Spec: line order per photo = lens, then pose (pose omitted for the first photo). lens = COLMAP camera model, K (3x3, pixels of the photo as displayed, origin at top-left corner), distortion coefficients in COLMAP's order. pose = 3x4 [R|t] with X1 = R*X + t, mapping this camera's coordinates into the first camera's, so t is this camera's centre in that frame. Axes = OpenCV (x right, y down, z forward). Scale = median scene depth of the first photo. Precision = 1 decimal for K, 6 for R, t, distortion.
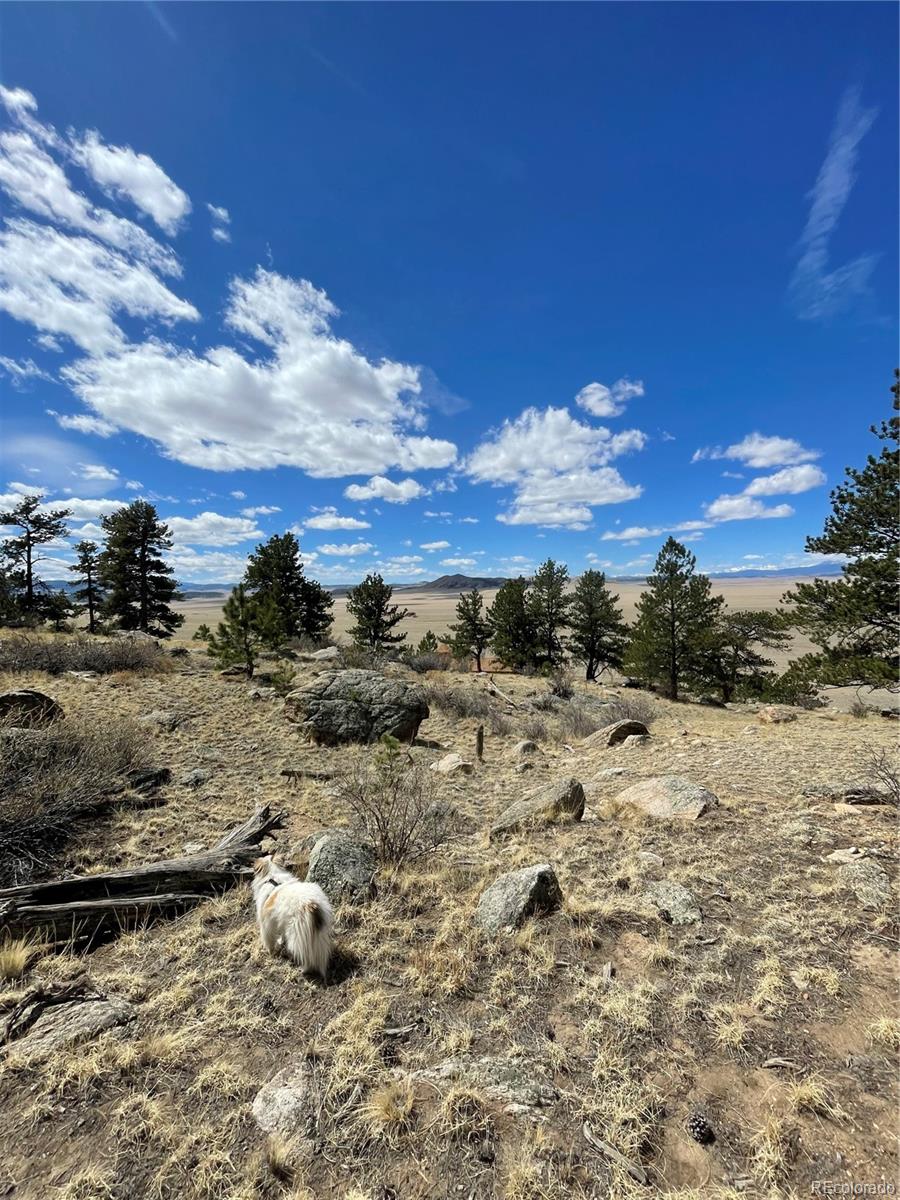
lens RADIAL K [[479.4, 0, 449.1], [0, 479.4, 598.1], [0, 0, 1]] dist [-0.000064, -0.000100]
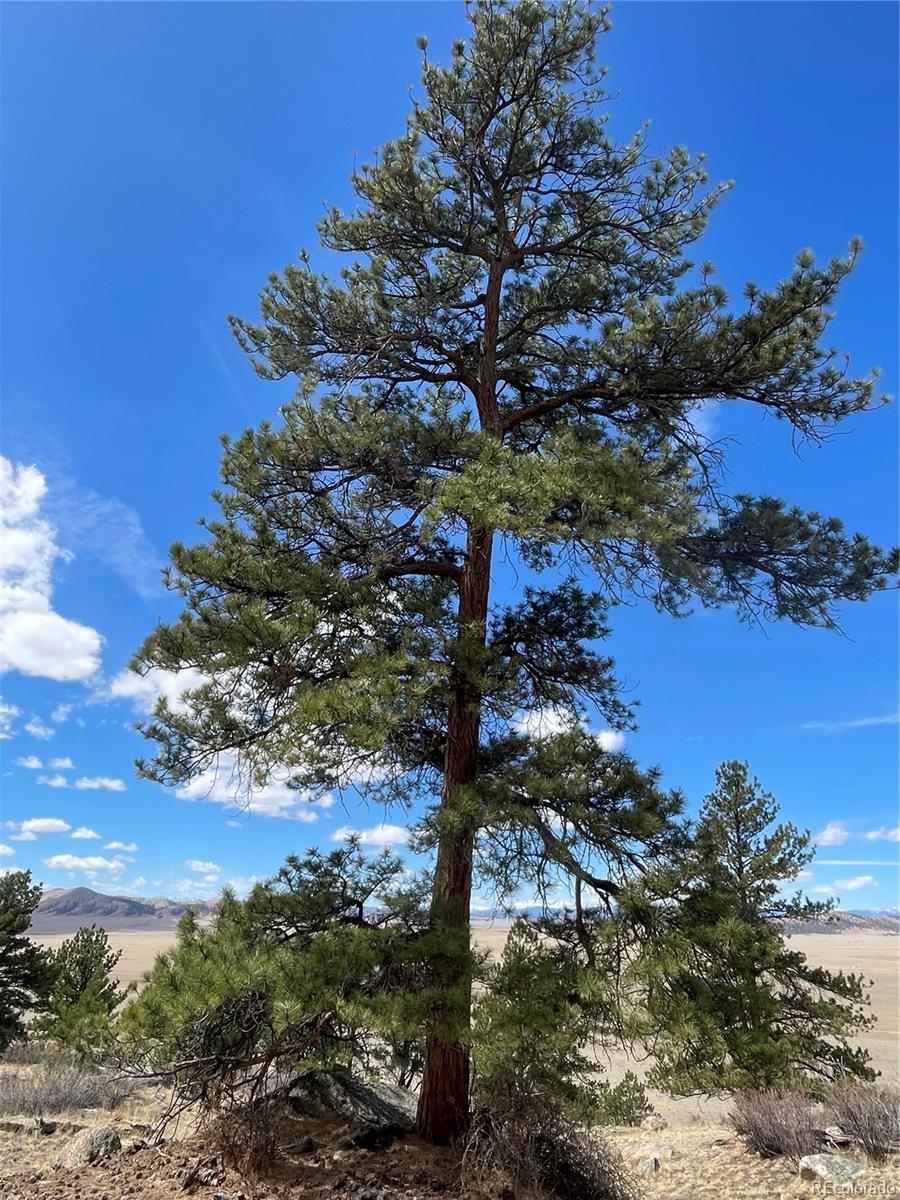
lens RADIAL K [[779.8, 0, 451.2], [0, 779.8, 598.4], [0, 0, 1]] dist [0.001180, -0.000014]
pose [[0.894226, 0.208610, 0.396033, -0.244688], [-0.033528, 0.913490, -0.405477, -0.047058], [-0.446359, 0.349310, 0.823861, -0.257787]]
